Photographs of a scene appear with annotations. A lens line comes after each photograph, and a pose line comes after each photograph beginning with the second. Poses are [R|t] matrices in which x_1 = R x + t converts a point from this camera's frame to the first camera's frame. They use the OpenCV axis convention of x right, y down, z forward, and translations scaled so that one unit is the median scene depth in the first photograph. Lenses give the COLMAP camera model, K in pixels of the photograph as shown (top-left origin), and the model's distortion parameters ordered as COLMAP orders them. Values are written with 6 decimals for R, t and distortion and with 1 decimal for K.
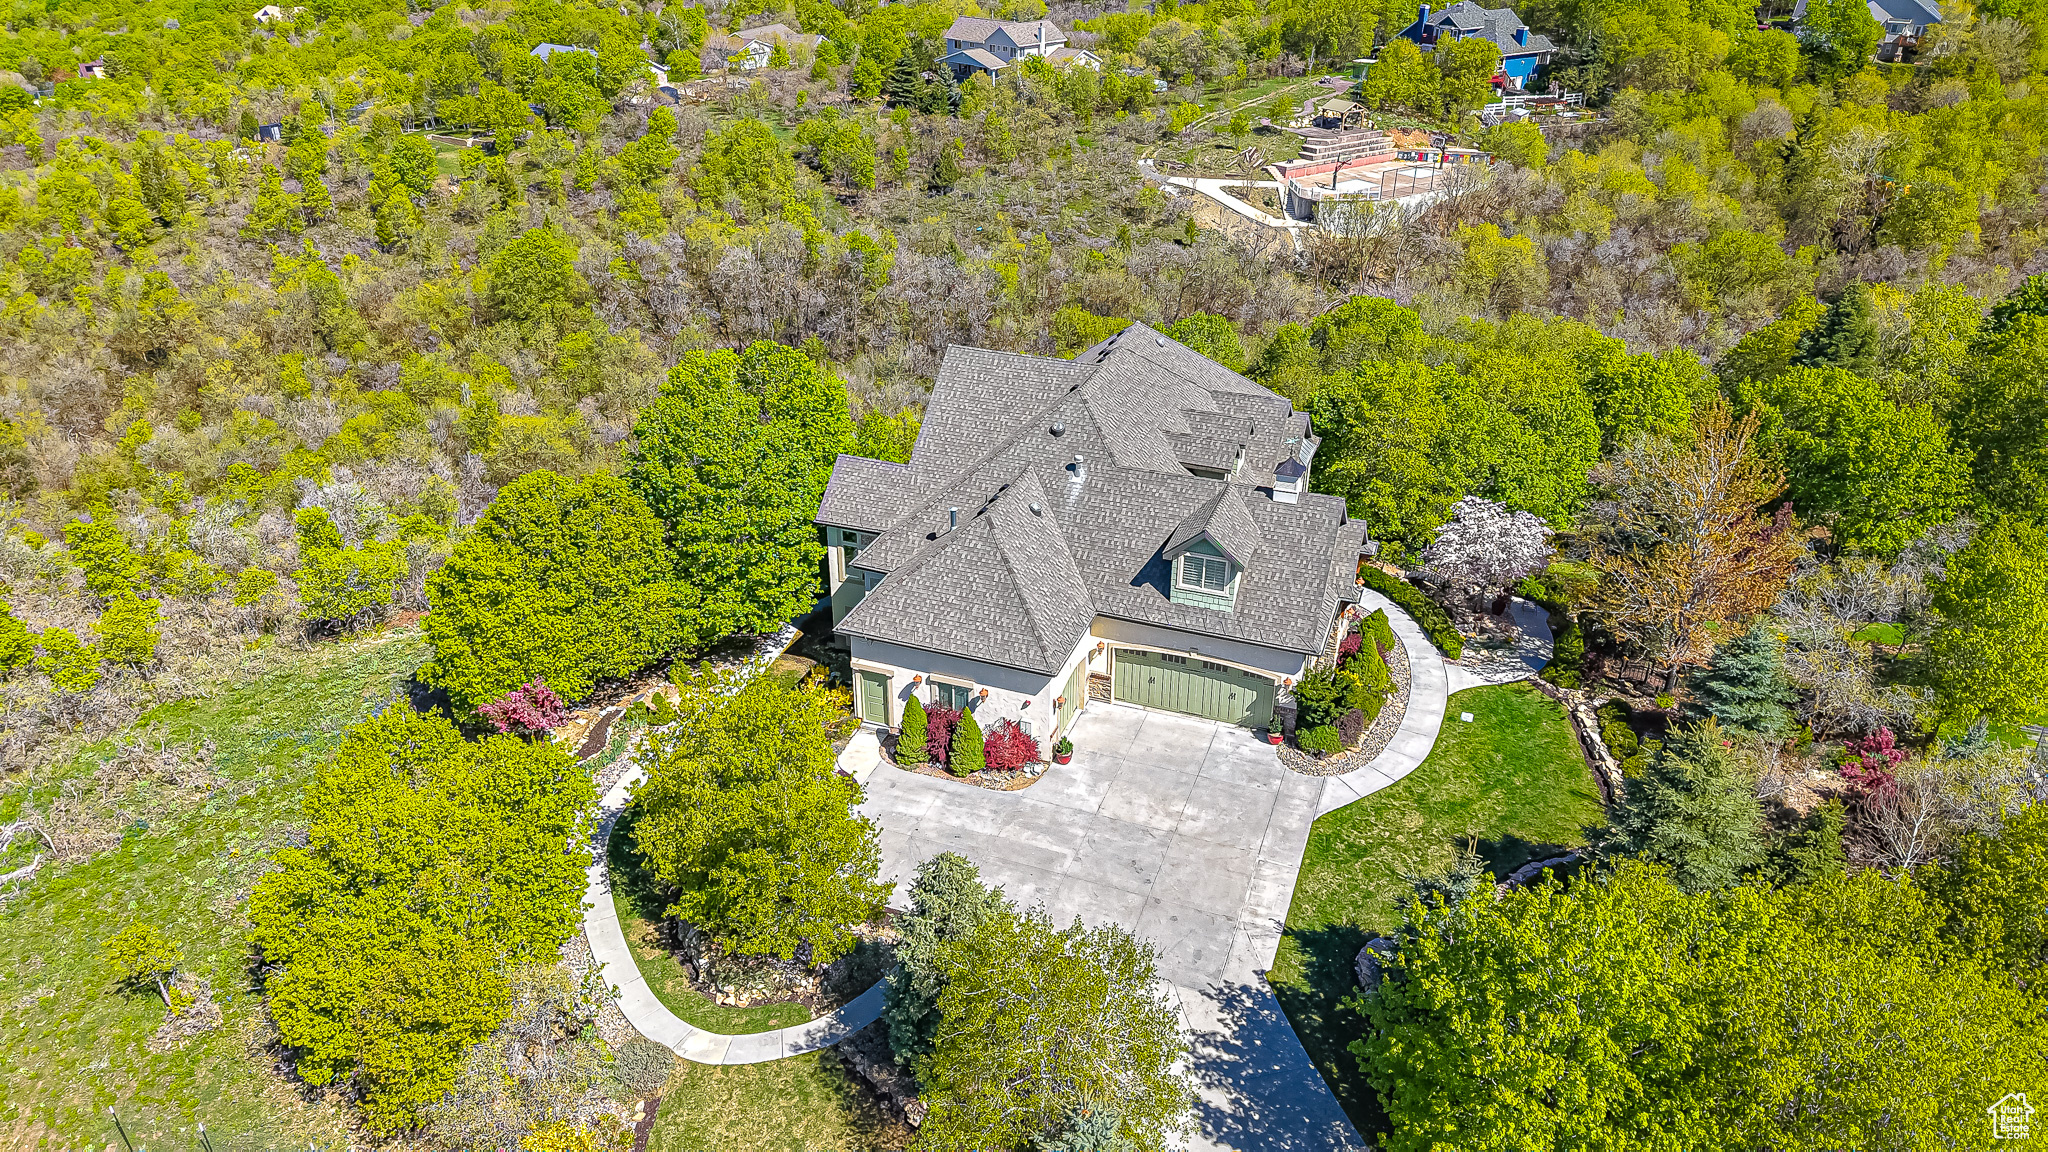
lens RADIAL K [[1356.4, 0, 1024.0], [0, 1356.4, 576.0], [0, 0, 1]] dist [0.033056, -0.043349]
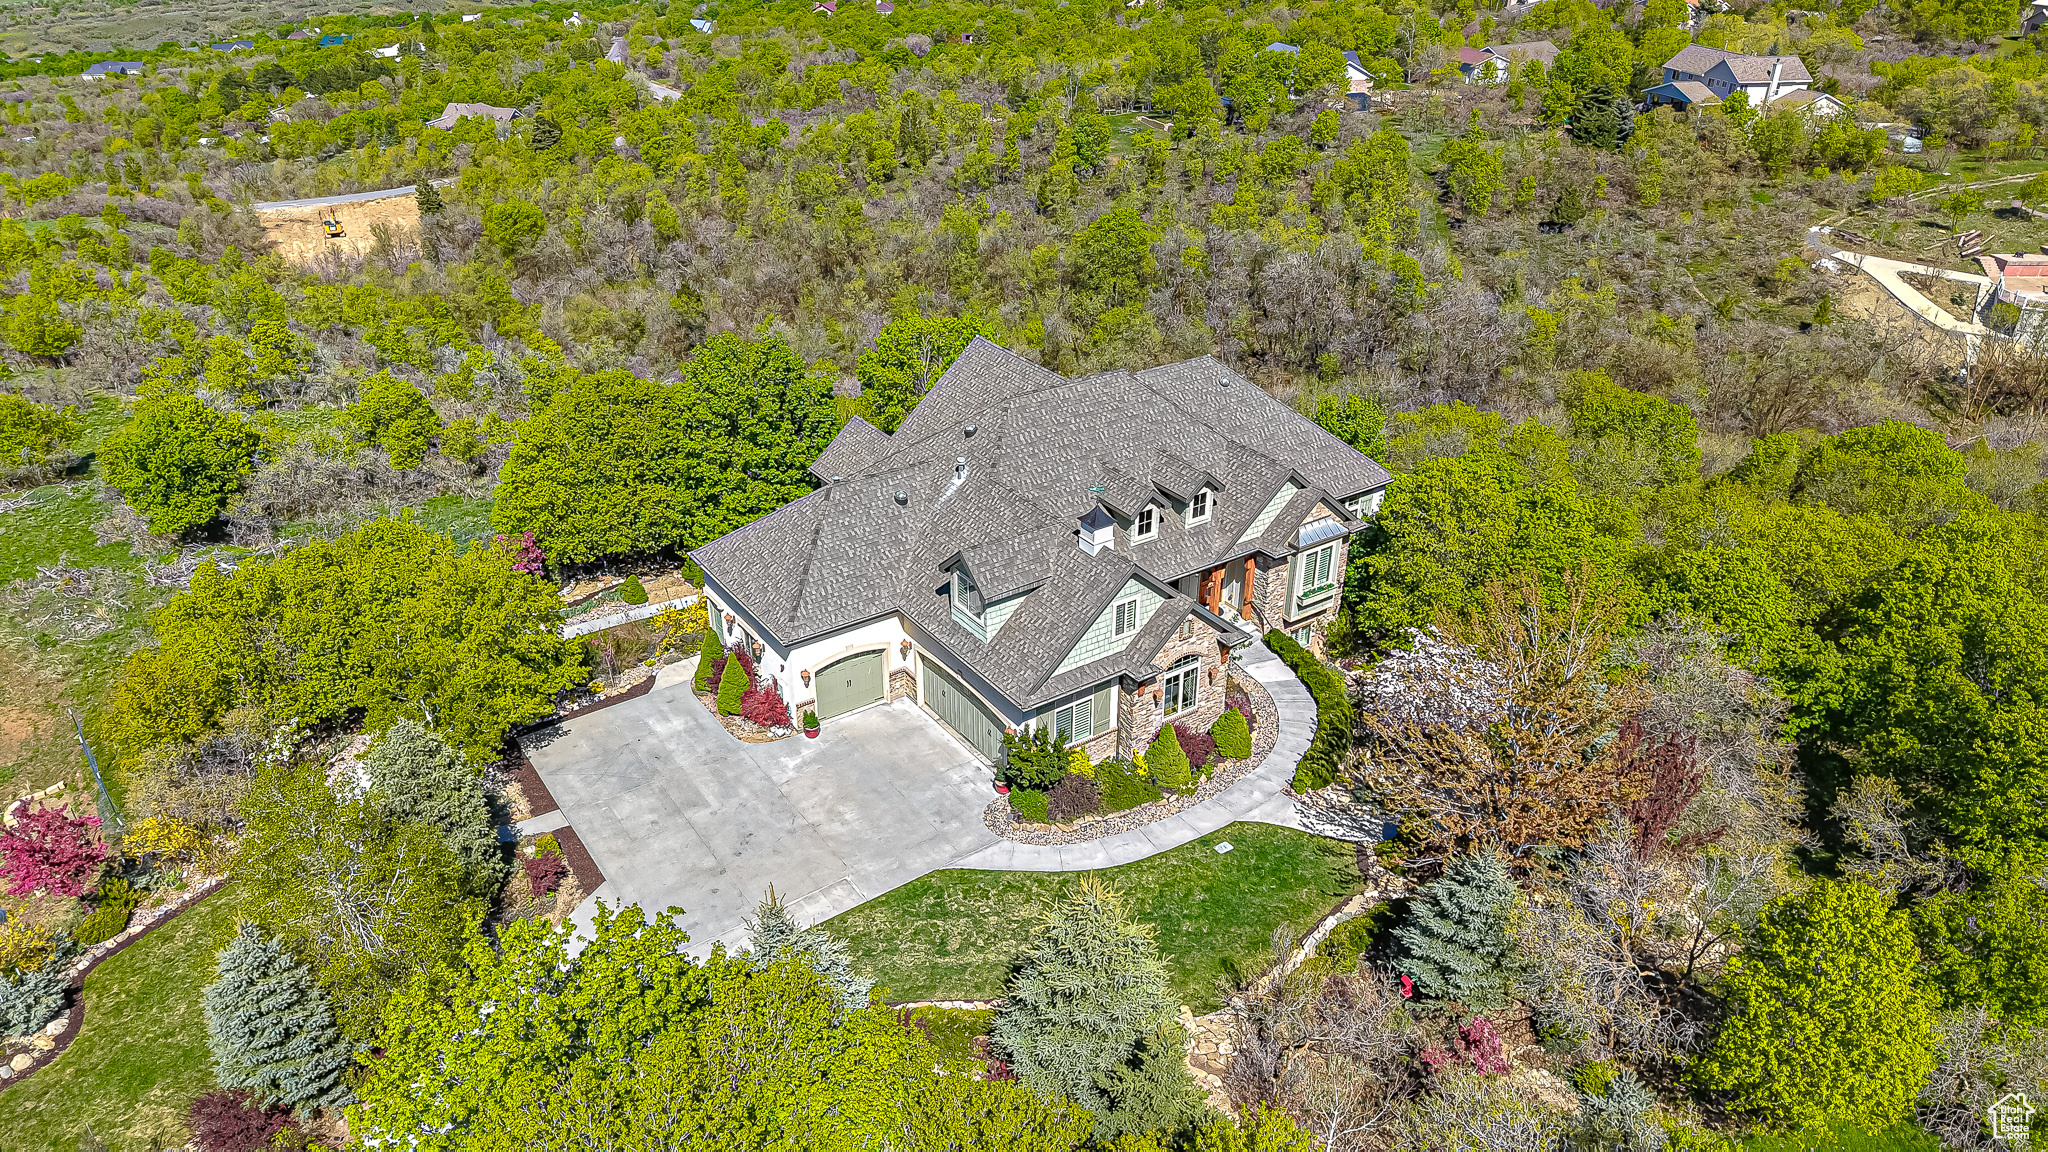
lens RADIAL K [[1356.4, 0, 1024.0], [0, 1356.4, 576.0], [0, 0, 1]] dist [0.033056, -0.043349]
pose [[0.822814, 0.269562, -0.500313, 0.542180], [-0.272342, 0.959710, 0.069185, -0.078666], [0.498805, 0.079330, 0.863076, 0.154424]]
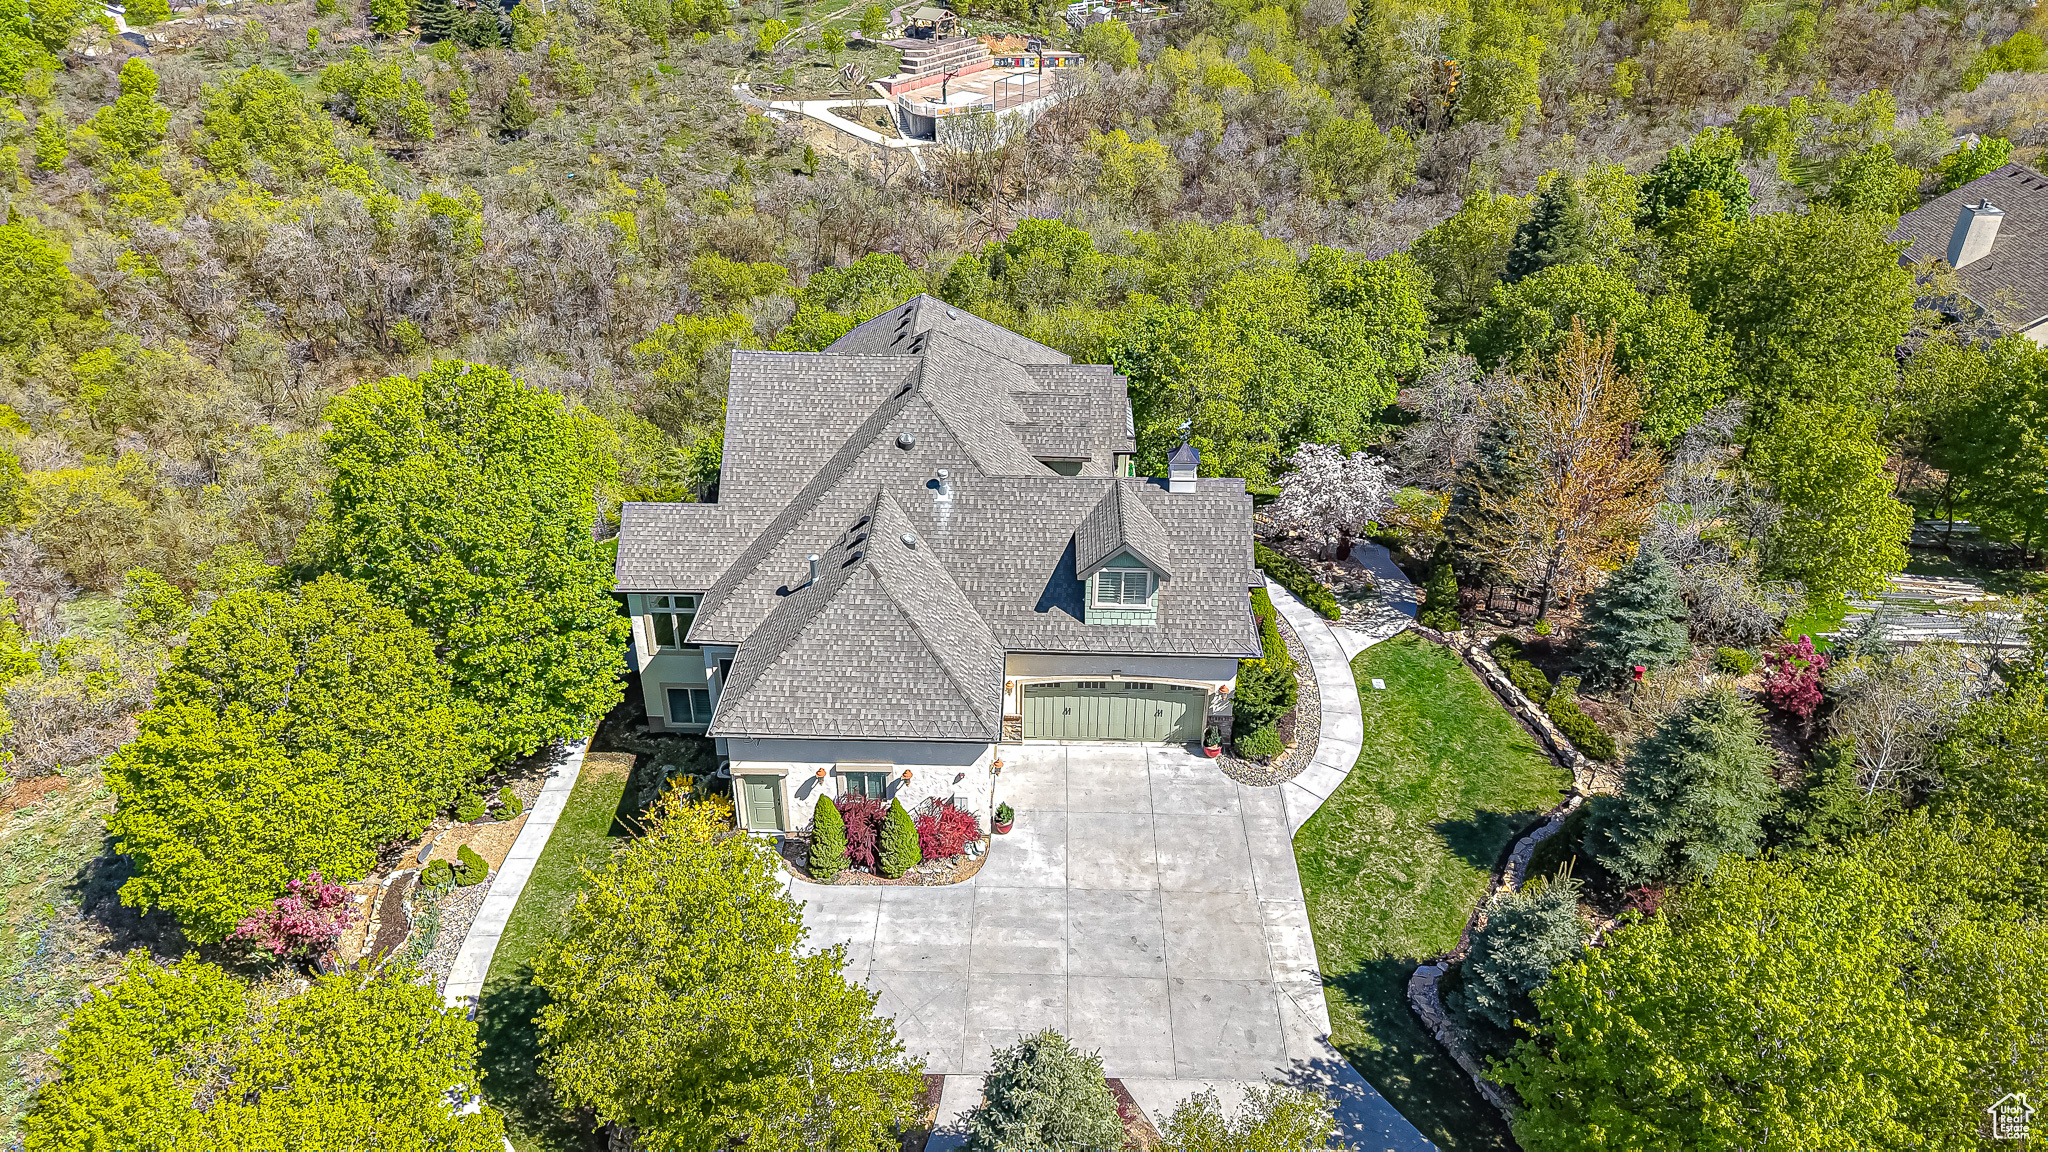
lens RADIAL K [[1366.8, 0, 1024.0], [0, 1366.8, 576.0], [0, 0, 1]] dist [0.001896, -0.002506]
pose [[0.945266, -0.168412, 0.279479, -0.145956], [0.151402, 0.985104, 0.081538, -0.076785], [-0.289048, -0.034761, 0.956683, 0.143737]]
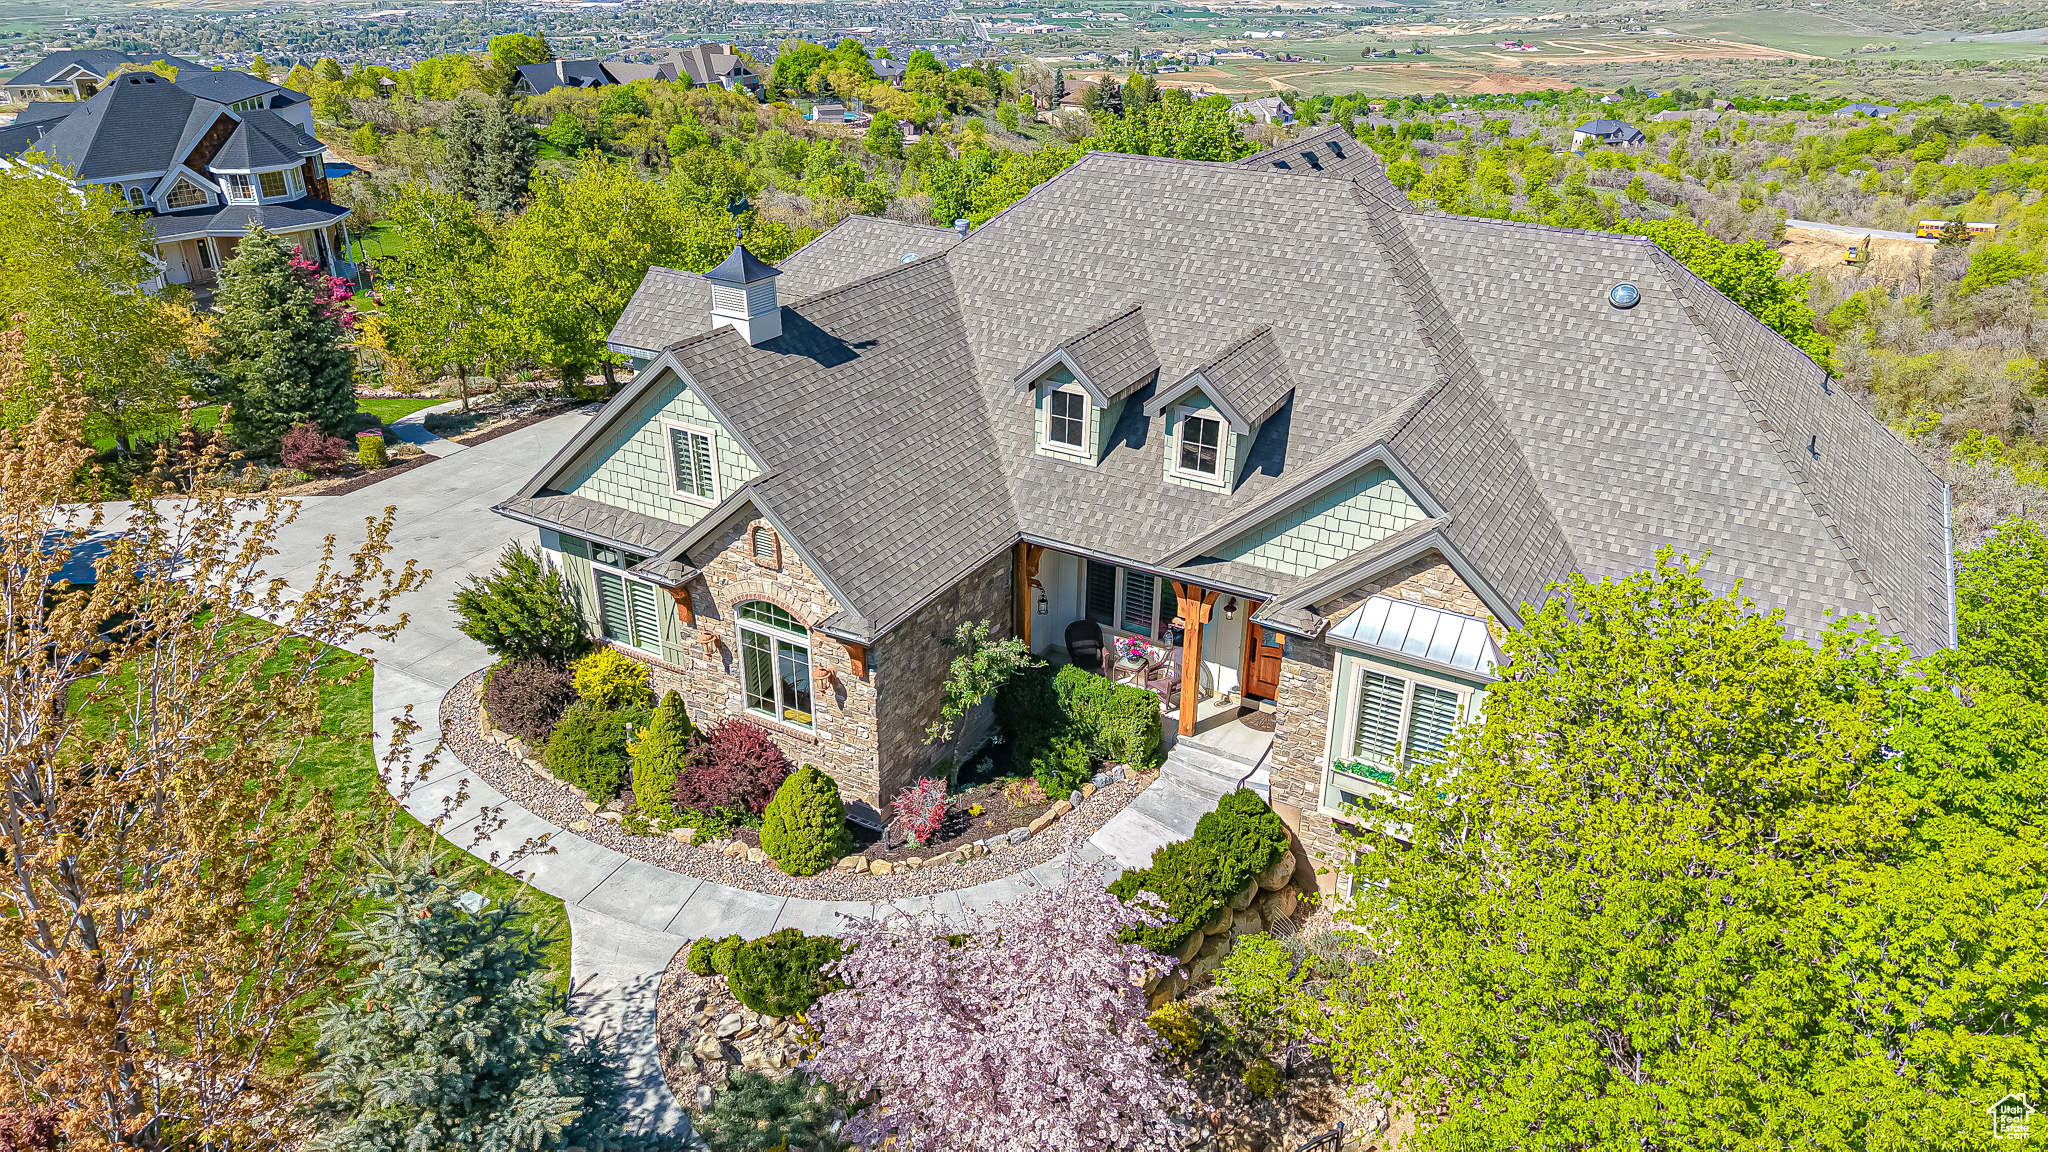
lens RADIAL K [[1356.4, 0, 1024.0], [0, 1356.4, 576.0], [0, 0, 1]] dist [0.033056, -0.043349]
pose [[-0.181864, 0.424157, -0.887140, 0.568511], [-0.464992, 0.757844, 0.457662, -0.231505], [0.866434, 0.495745, 0.059405, 0.961445]]
